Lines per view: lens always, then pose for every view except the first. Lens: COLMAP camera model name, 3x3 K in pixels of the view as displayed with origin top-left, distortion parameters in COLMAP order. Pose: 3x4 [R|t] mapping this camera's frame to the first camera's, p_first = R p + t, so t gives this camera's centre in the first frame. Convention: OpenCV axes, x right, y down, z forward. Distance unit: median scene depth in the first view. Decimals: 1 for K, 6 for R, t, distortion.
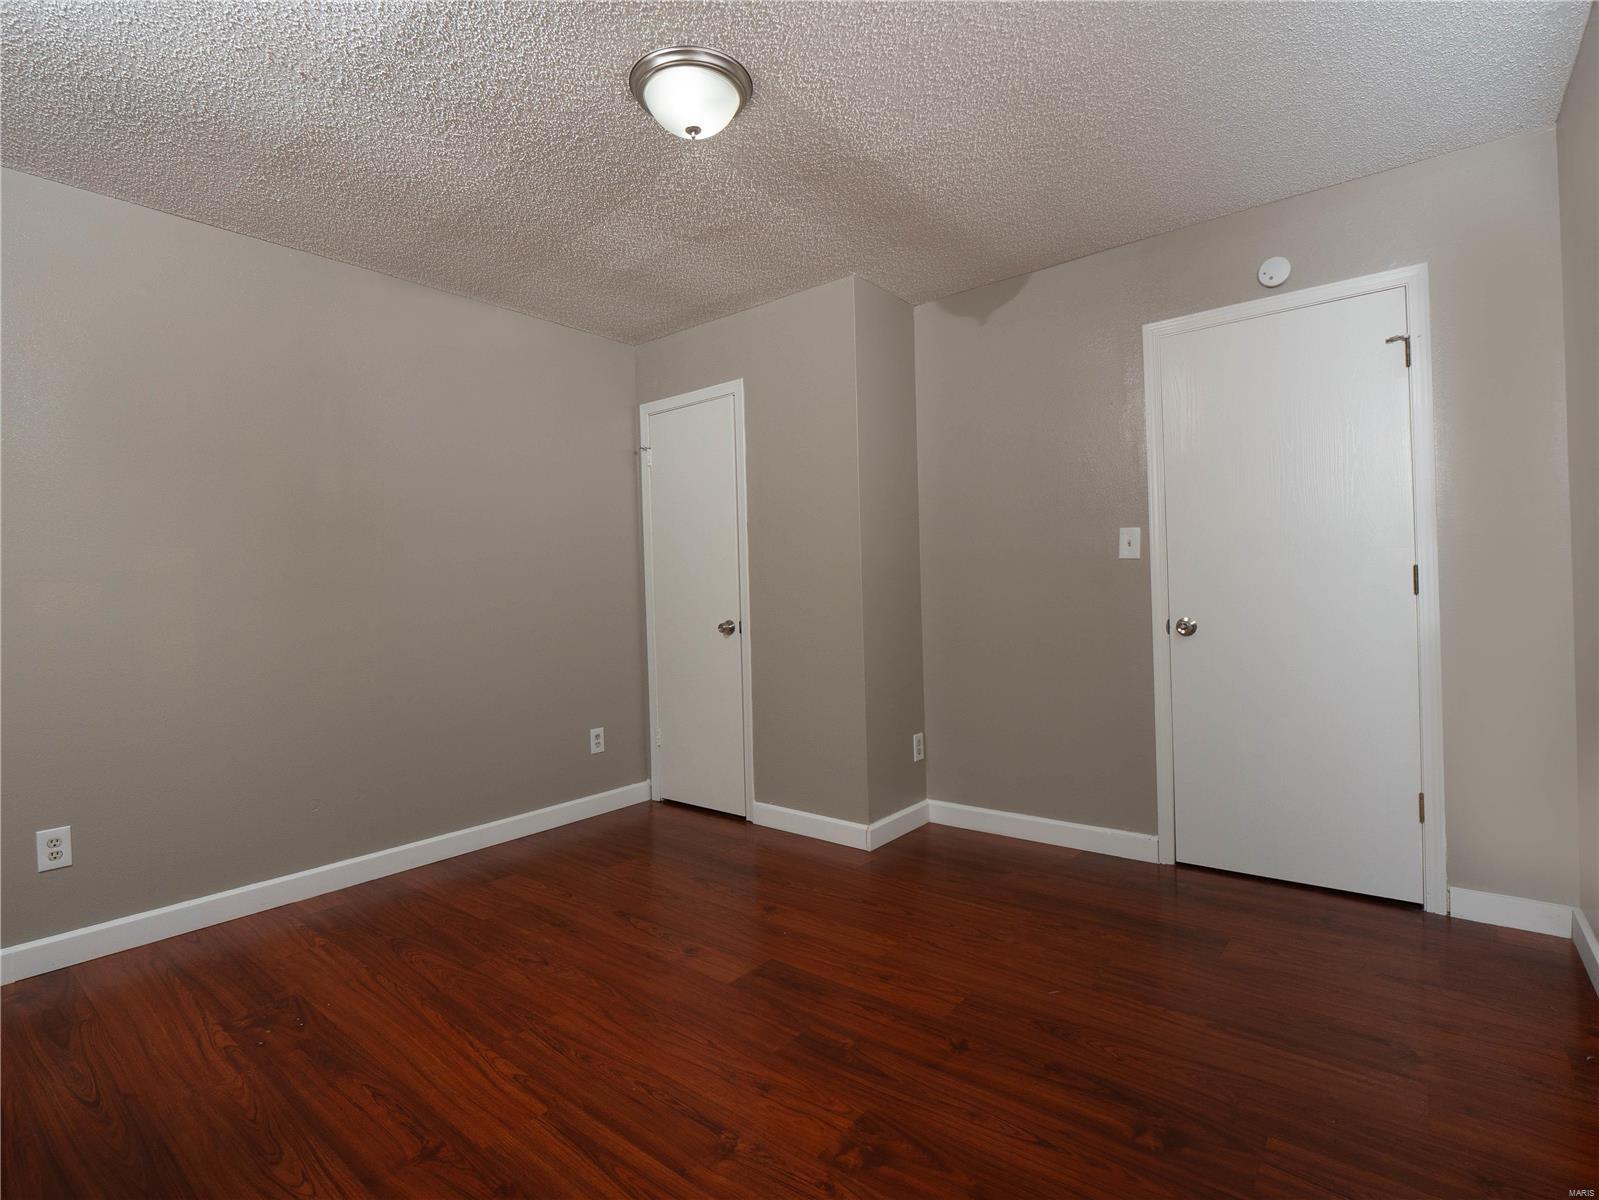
lens RADIAL K [[763.7, 0, 791.9], [0, 763.7, 597.2], [0, 0, 1]] dist [-0.013124, -0.002241]
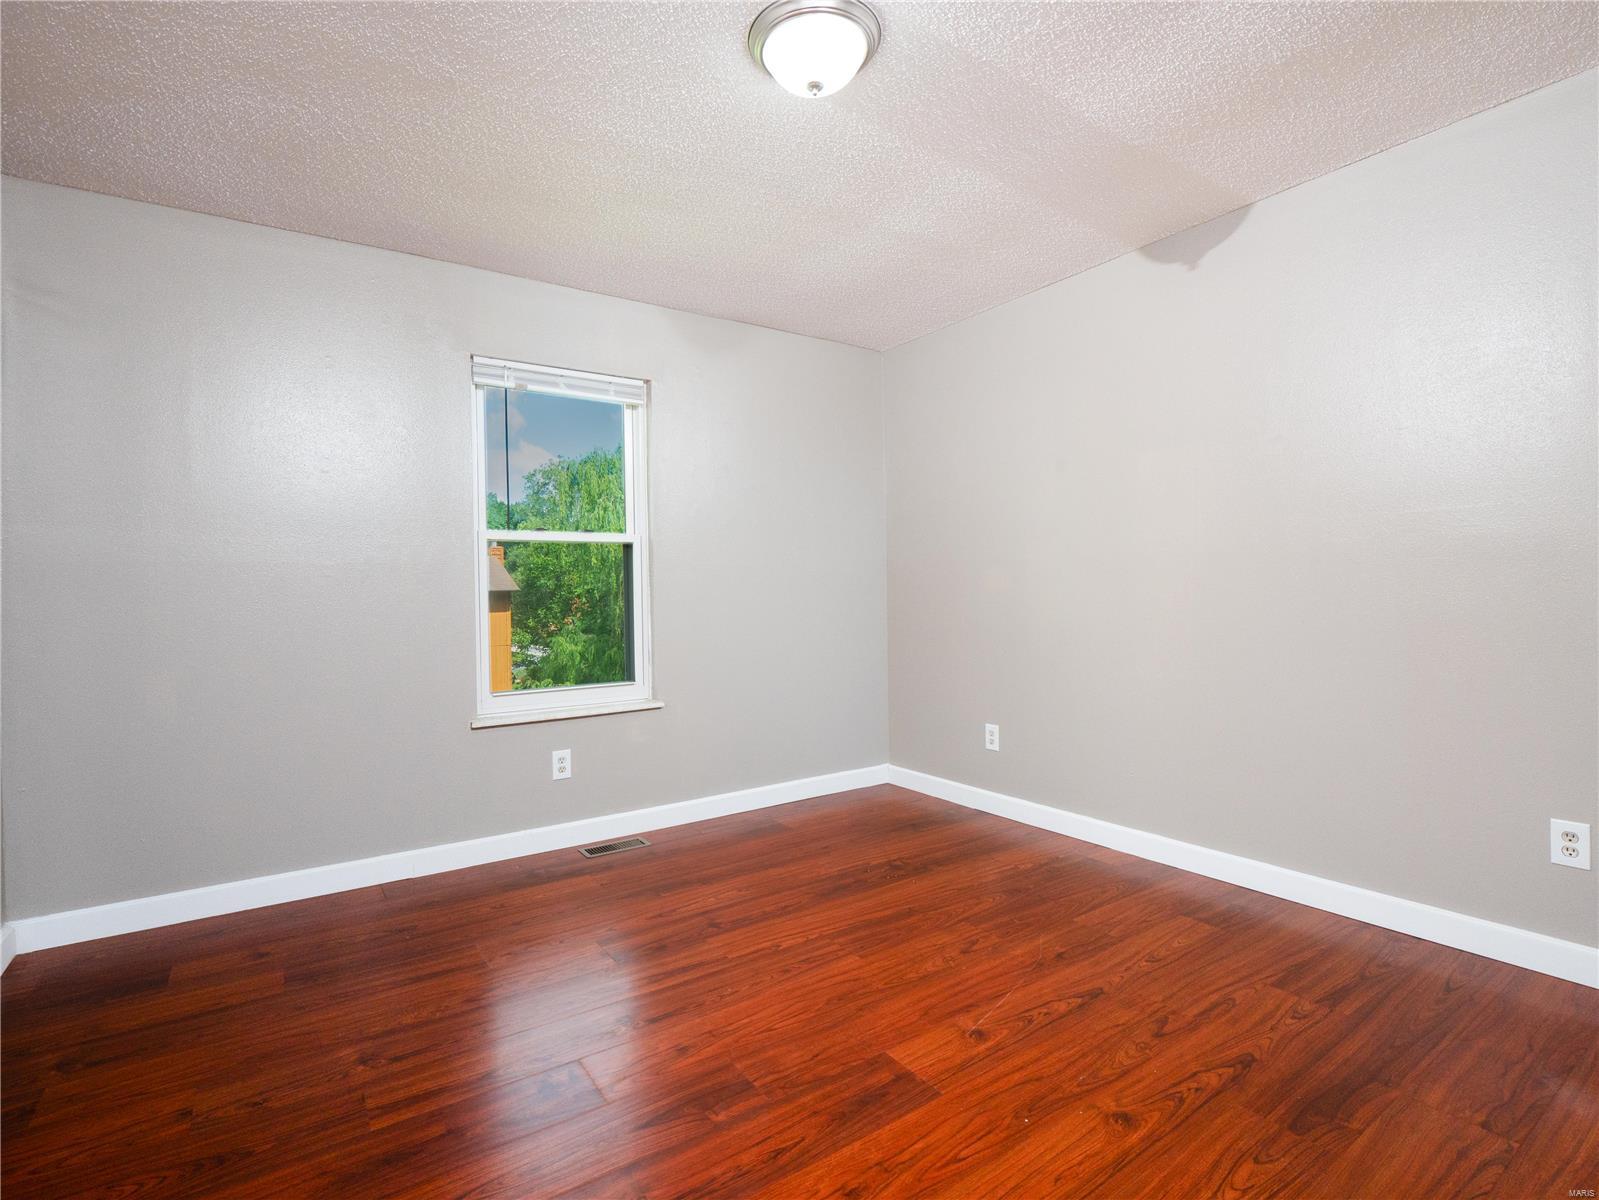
lens RADIAL K [[763.7, 0, 791.9], [0, 763.7, 597.2], [0, 0, 1]] dist [-0.013124, -0.002241]
pose [[-0.276319, 0.037644, -0.960328, 0.734729], [0.017978, 0.999260, 0.033998, -0.027522], [0.960898, -0.007870, -0.276792, 1.135132]]
